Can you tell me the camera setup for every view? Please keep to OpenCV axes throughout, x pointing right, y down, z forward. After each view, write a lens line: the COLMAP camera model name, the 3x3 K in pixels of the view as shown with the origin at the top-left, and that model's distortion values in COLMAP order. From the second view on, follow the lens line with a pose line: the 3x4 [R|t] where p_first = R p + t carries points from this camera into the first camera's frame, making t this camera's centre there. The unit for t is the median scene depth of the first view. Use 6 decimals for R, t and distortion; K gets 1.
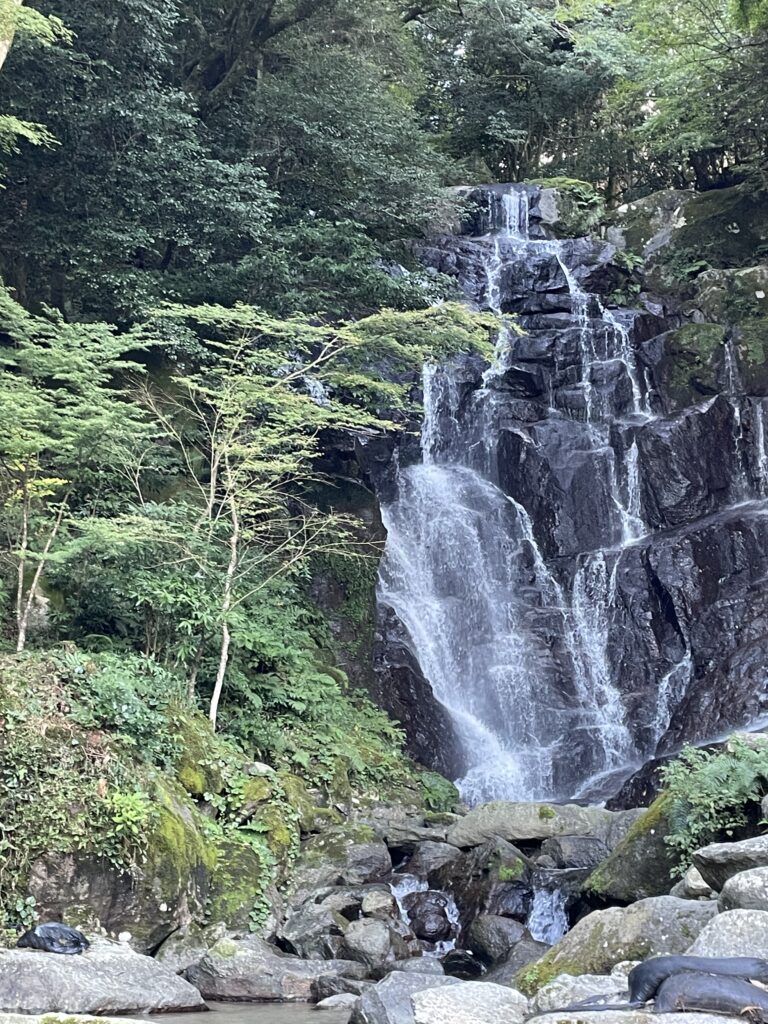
lens RADIAL K [[1451.1, 0, 382.3], [0, 1451.1, 523.0], [0, 0, 1]] dist [0.068797, 0.000000]
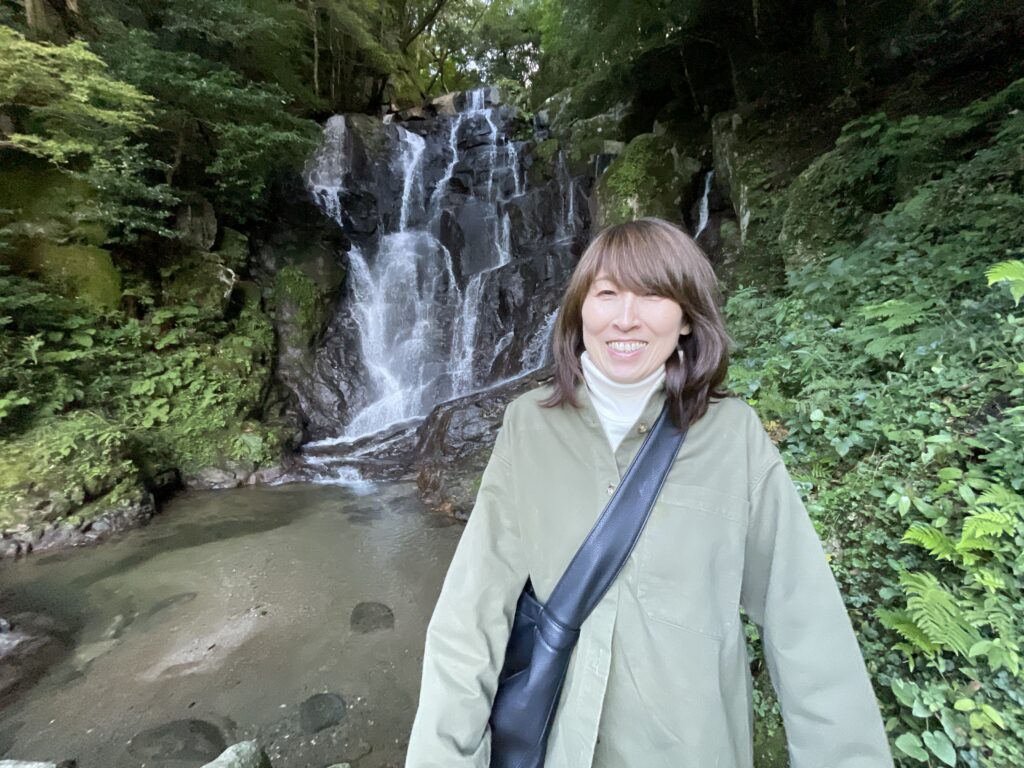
lens RADIAL K [[412.9, 0, 515.1], [0, 412.9, 382.4], [0, 0, 1]] dist [-0.005183, -0.000319]
pose [[0.989436, -0.033225, -0.141114, 0.252134], [0.069963, 0.961967, 0.264053, 0.017617], [0.126974, -0.271137, 0.954129, 0.435215]]
